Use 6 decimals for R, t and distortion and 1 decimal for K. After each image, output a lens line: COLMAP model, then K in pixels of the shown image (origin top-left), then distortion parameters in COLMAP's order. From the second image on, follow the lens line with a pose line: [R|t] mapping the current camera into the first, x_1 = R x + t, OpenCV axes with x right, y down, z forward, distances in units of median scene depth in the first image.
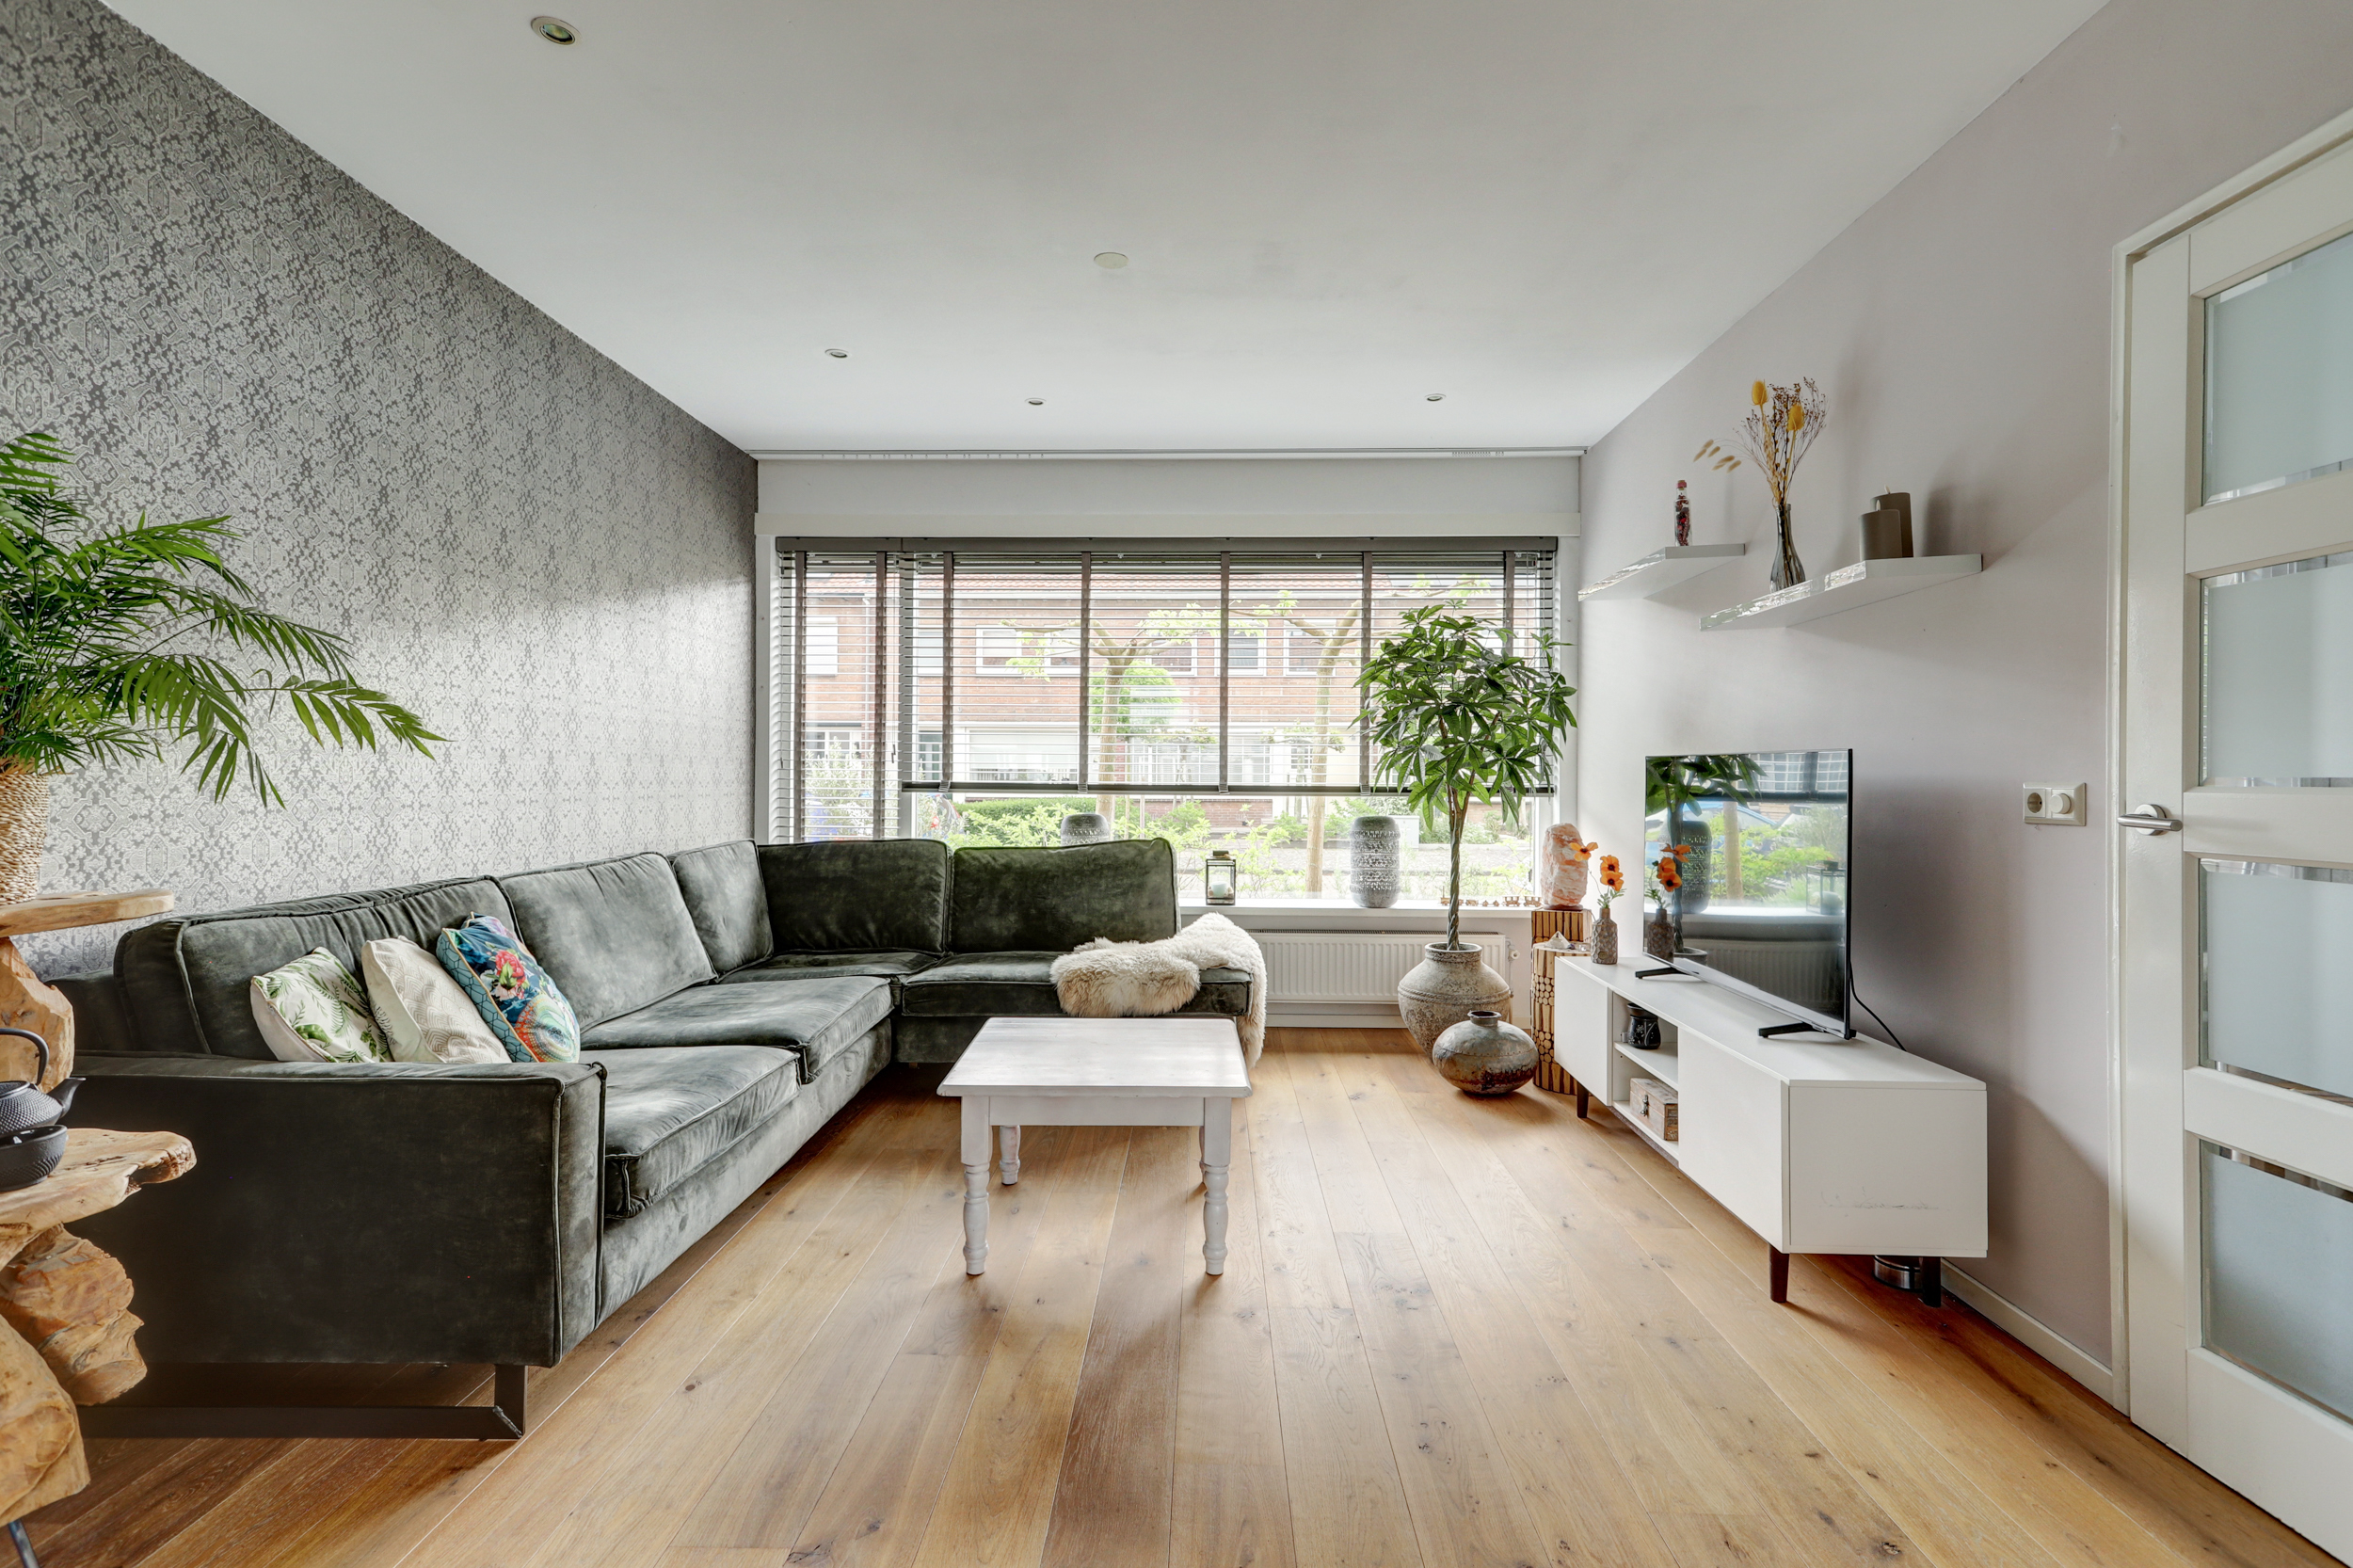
lens RADIAL K [[1127.9, 0, 1175.8], [0, 1127.9, 769.8], [0, 0, 1]] dist [0.013256, 0.003683]
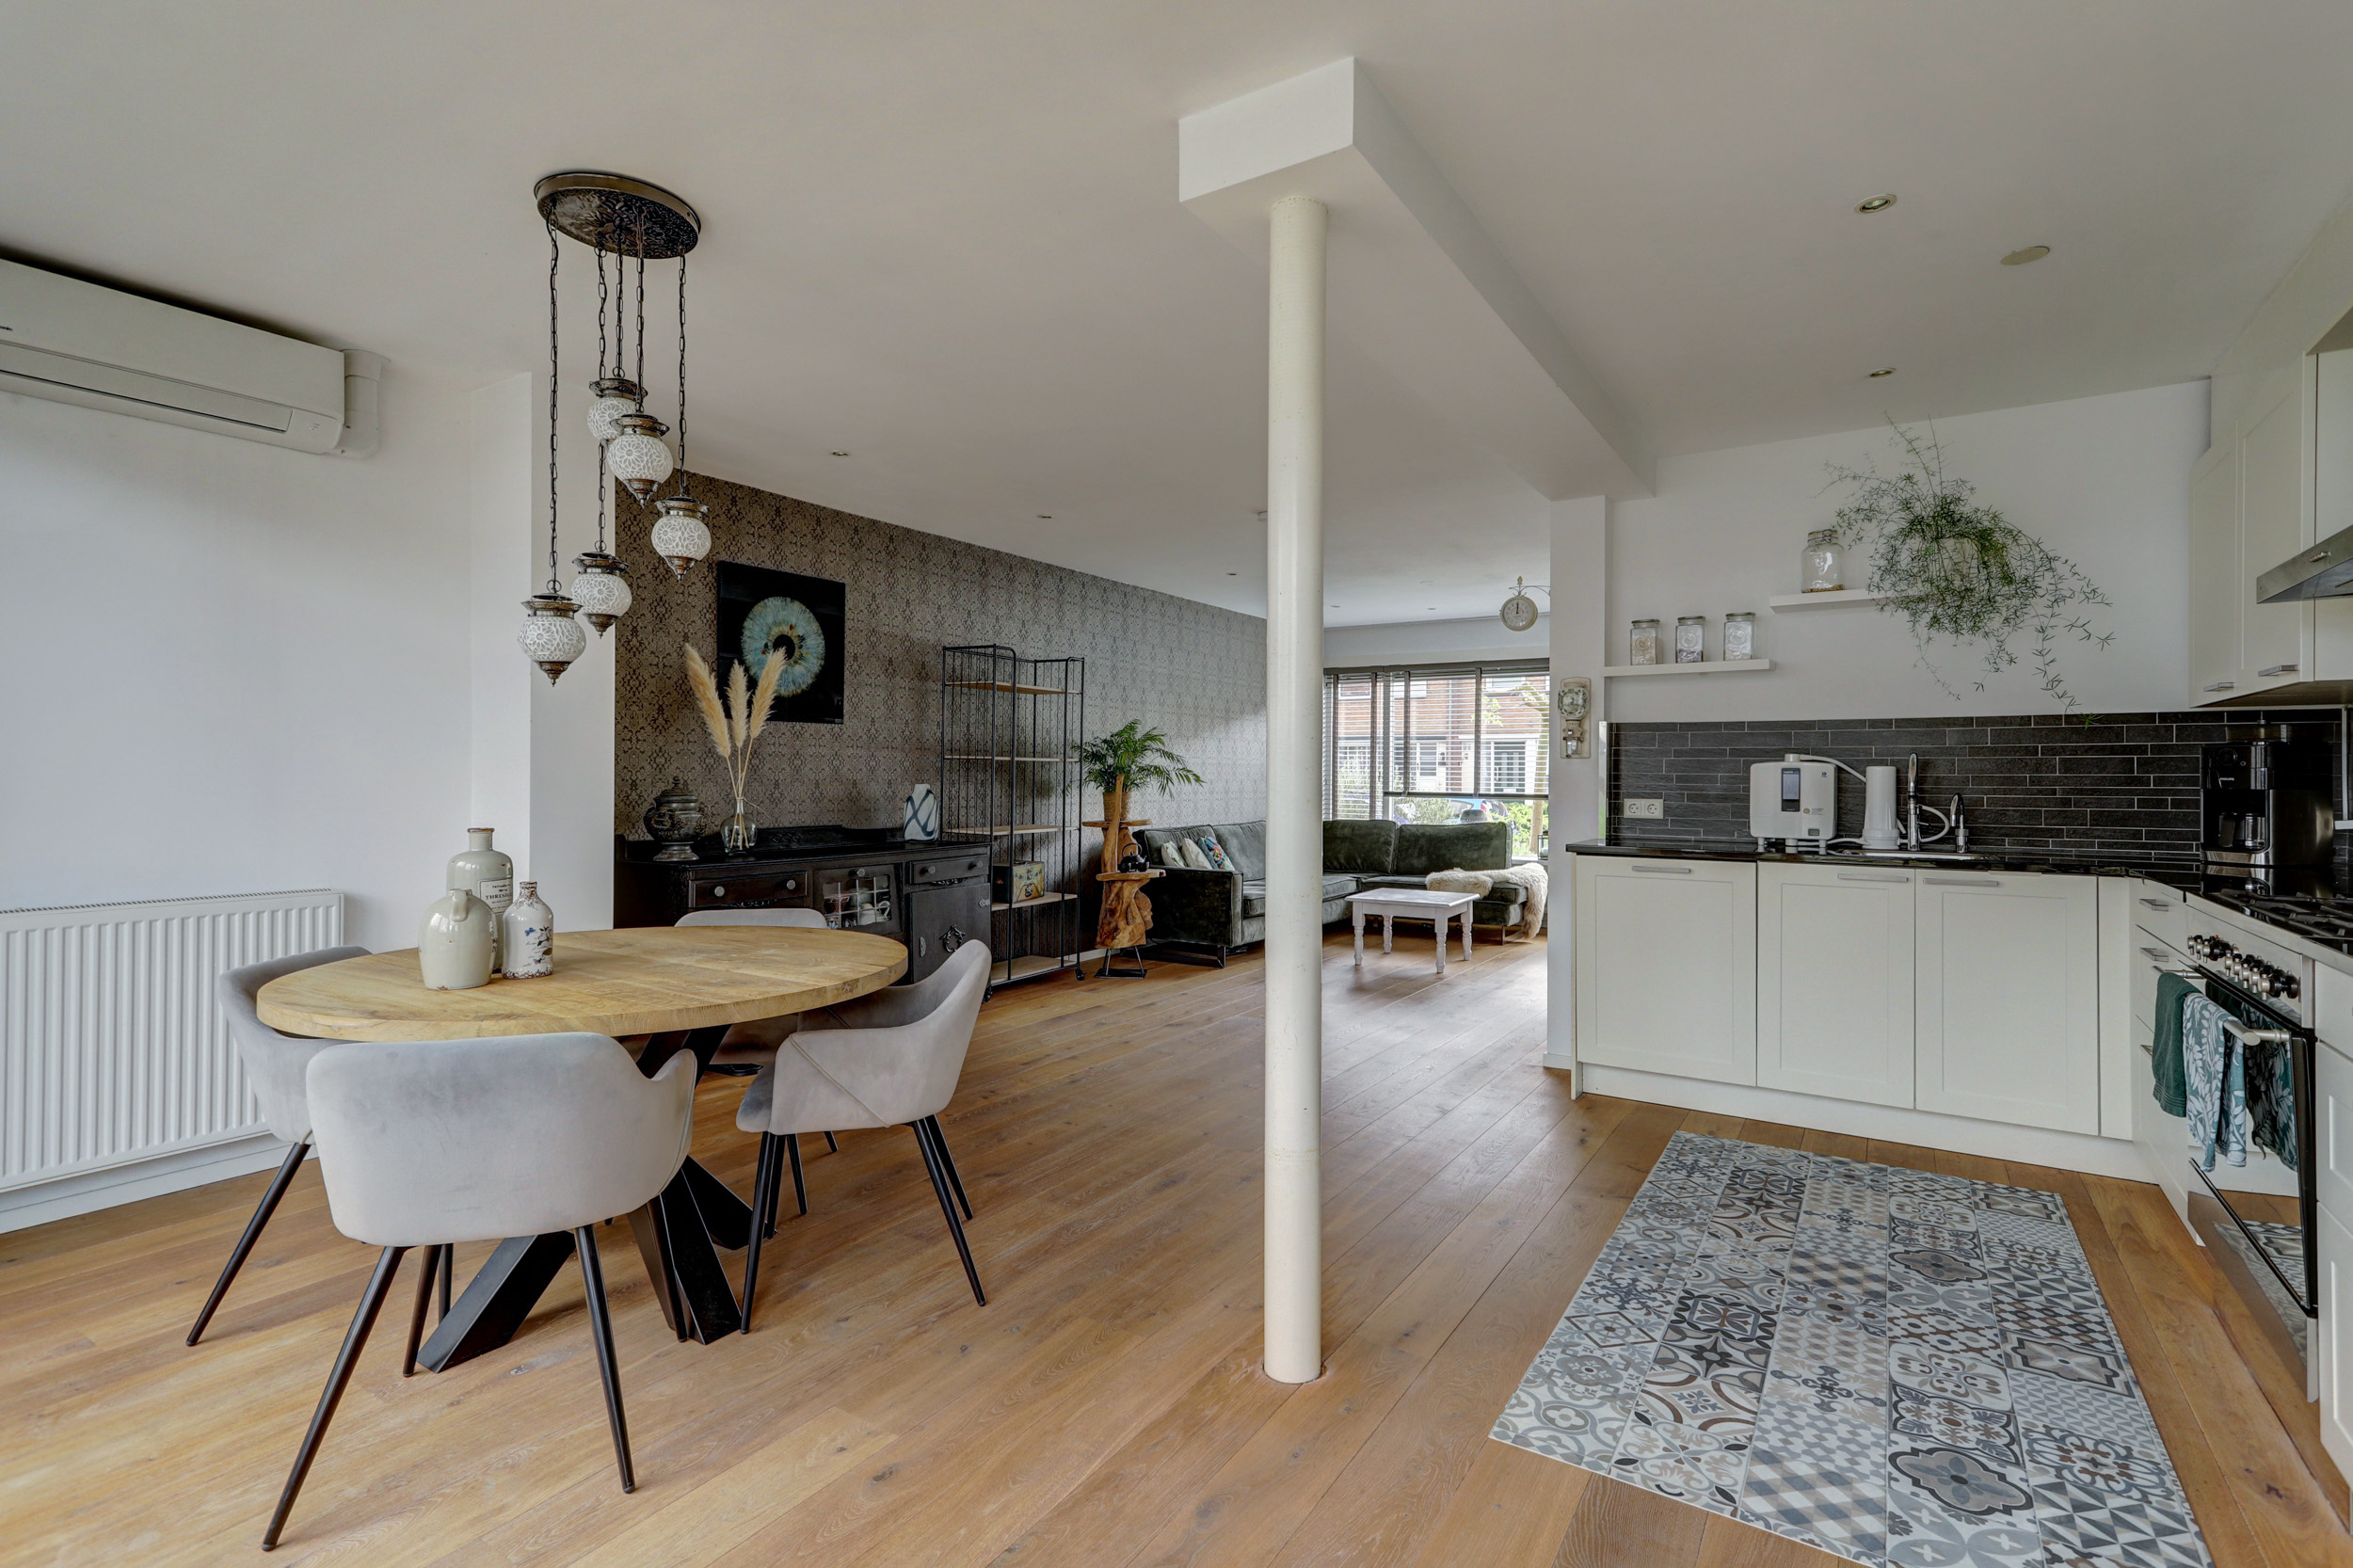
lens RADIAL K [[1127.9, 0, 1166.2], [0, 1127.9, 772.9], [0, 0, 1]] dist [0.013256, 0.003683]
pose [[0.853079, 0.000298, -0.521782, 0.689465], [0.000169, 1.000000, 0.000847, -0.034462], [0.521782, -0.000811, 0.853078, -1.299508]]
